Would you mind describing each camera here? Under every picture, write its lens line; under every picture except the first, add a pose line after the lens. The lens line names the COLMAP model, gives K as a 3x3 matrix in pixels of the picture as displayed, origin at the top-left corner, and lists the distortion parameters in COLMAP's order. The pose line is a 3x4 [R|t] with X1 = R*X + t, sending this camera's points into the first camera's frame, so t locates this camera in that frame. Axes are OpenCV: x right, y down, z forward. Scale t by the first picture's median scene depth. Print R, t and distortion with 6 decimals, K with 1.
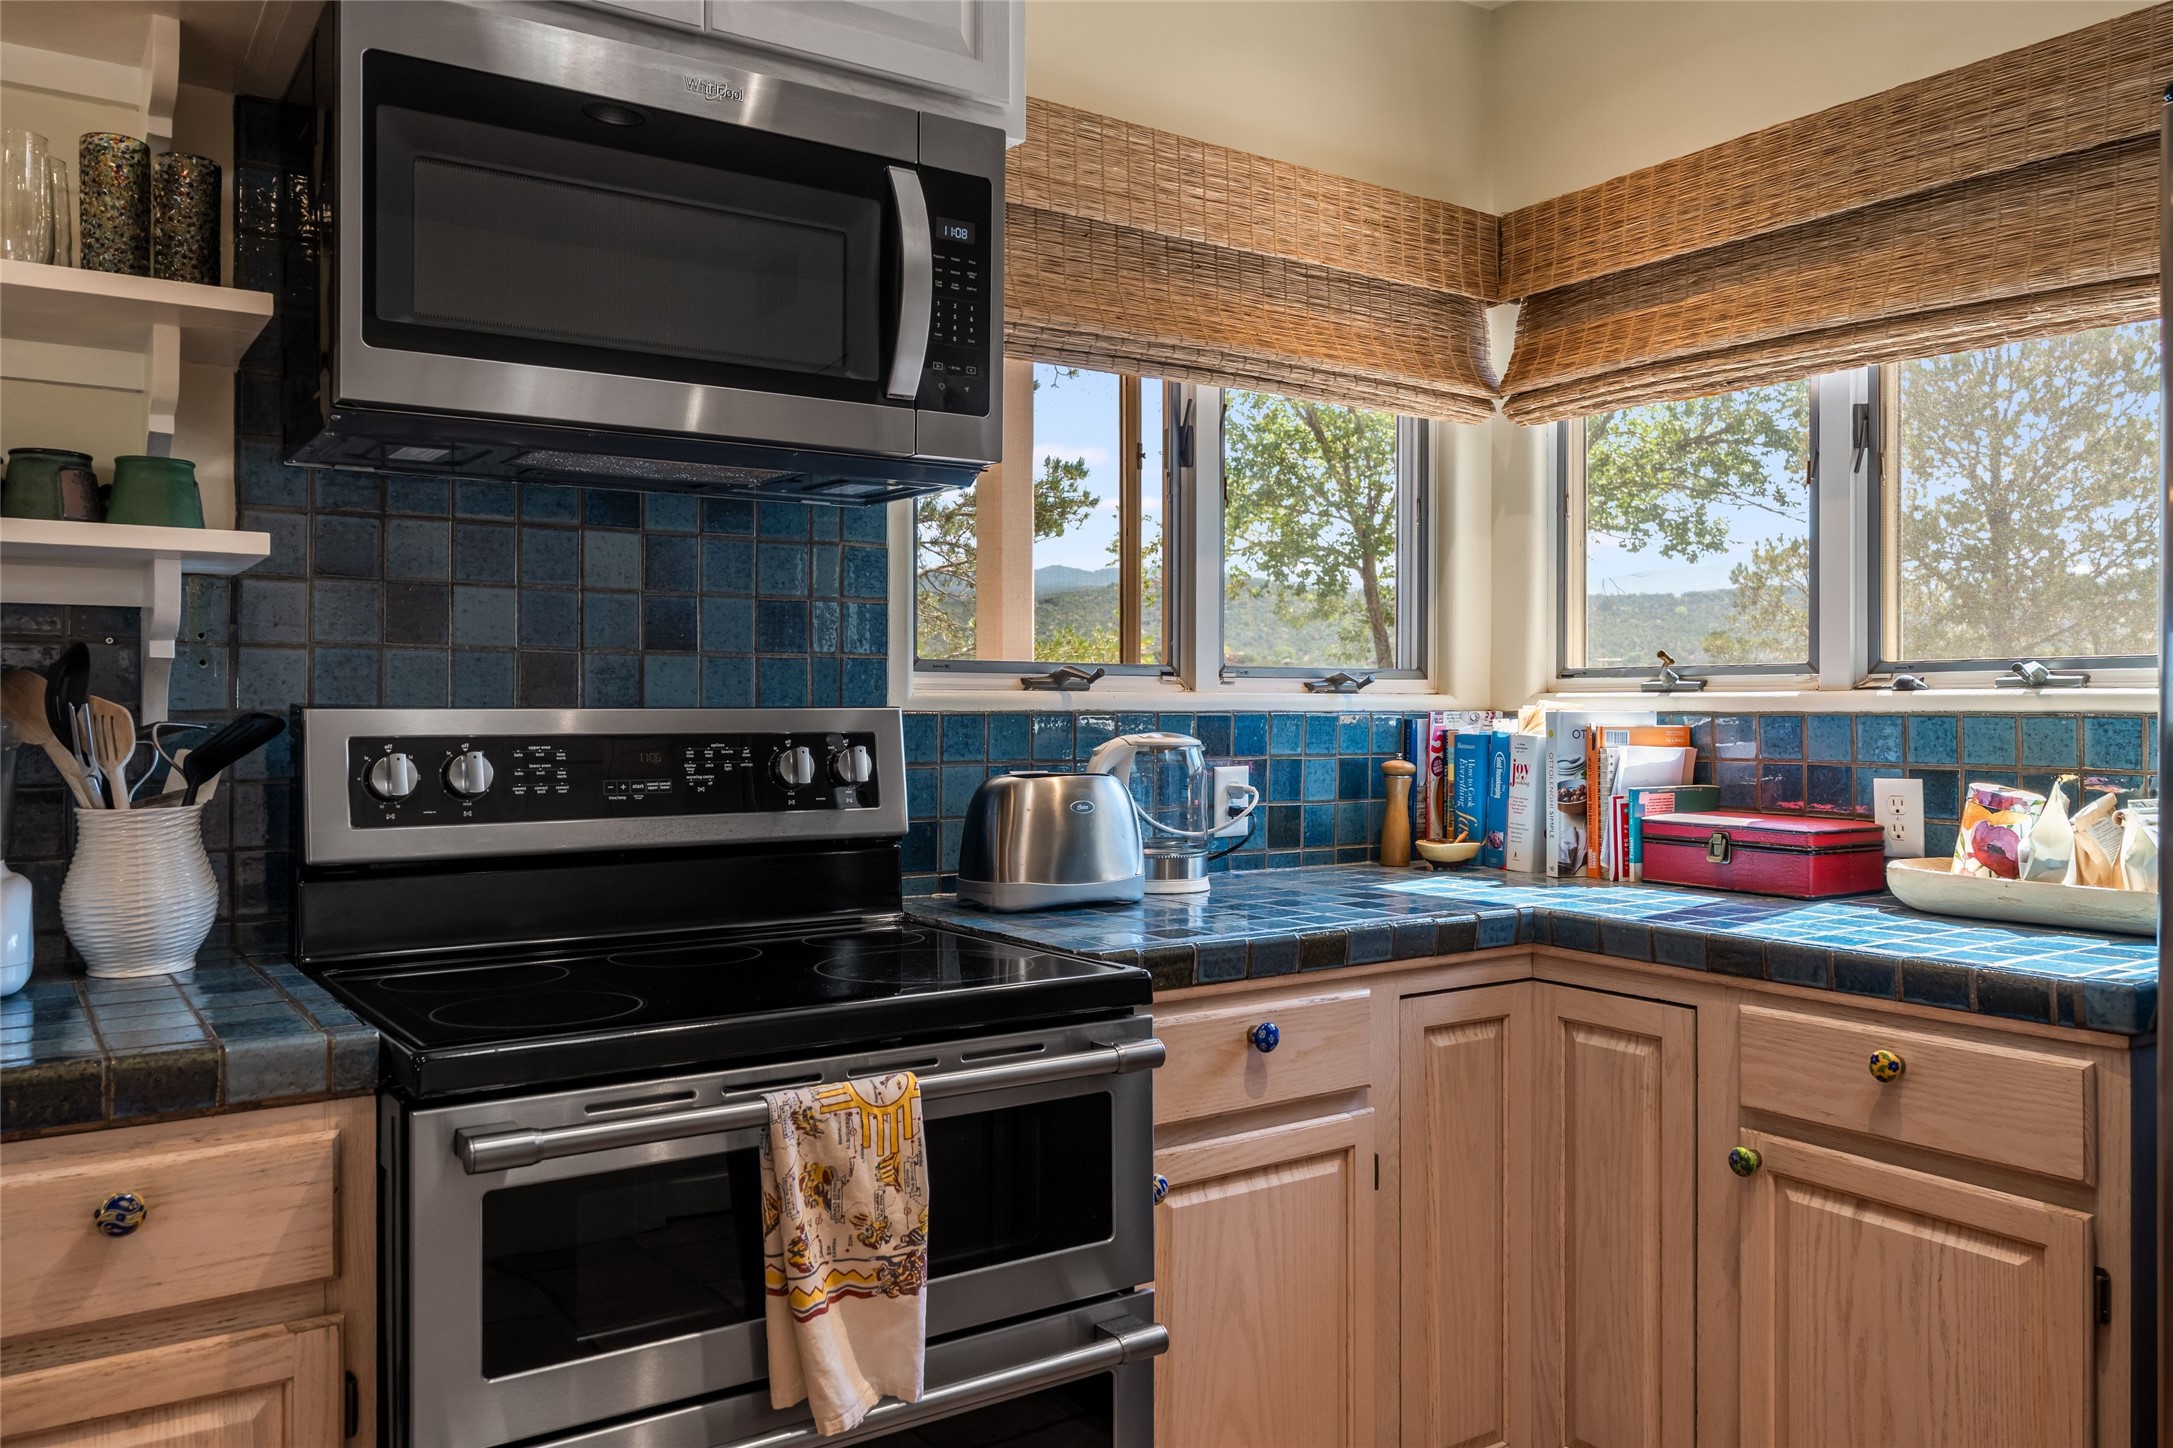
lens RADIAL K [[1660.8, 0, 1039.3], [0, 1660.8, 706.5], [0, 0, 1]] dist [0.000862, 0.000048]
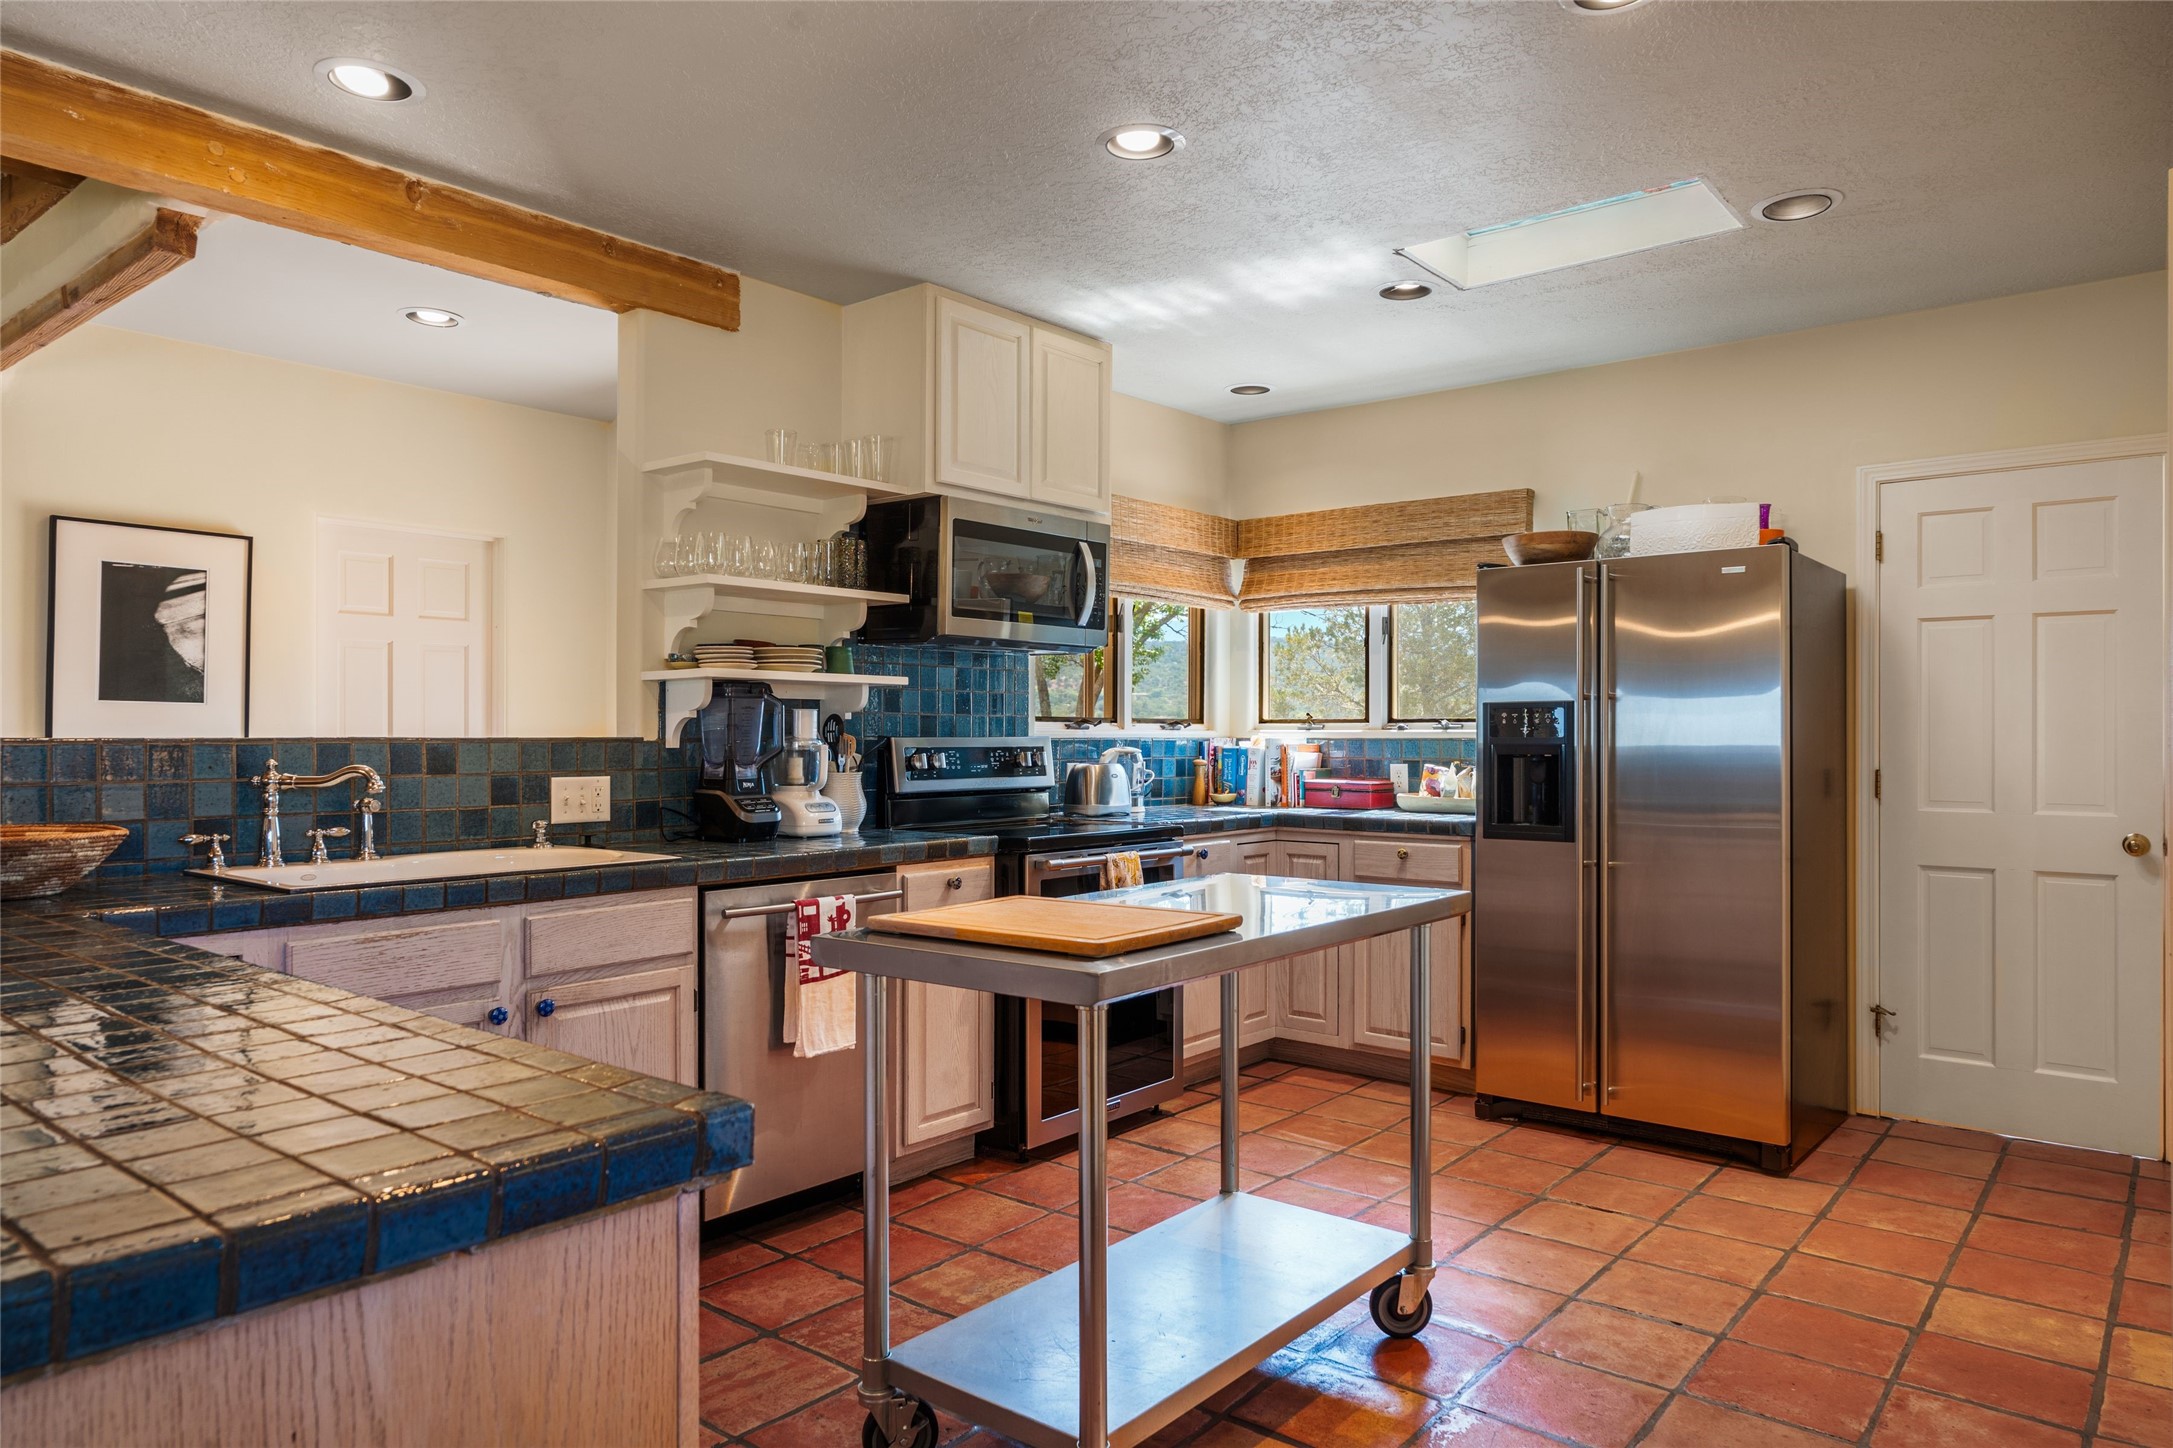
lens RADIAL K [[1387.8, 0, 1086.5], [0, 1387.8, 724.0], [0, 0, 1]] dist [0.000537, -0.000204]
pose [[0.959120, 0.002872, 0.282984, -0.522301], [-0.001296, 0.999983, -0.005759, -0.005654], [-0.282995, 0.005157, 0.959107, -0.871291]]
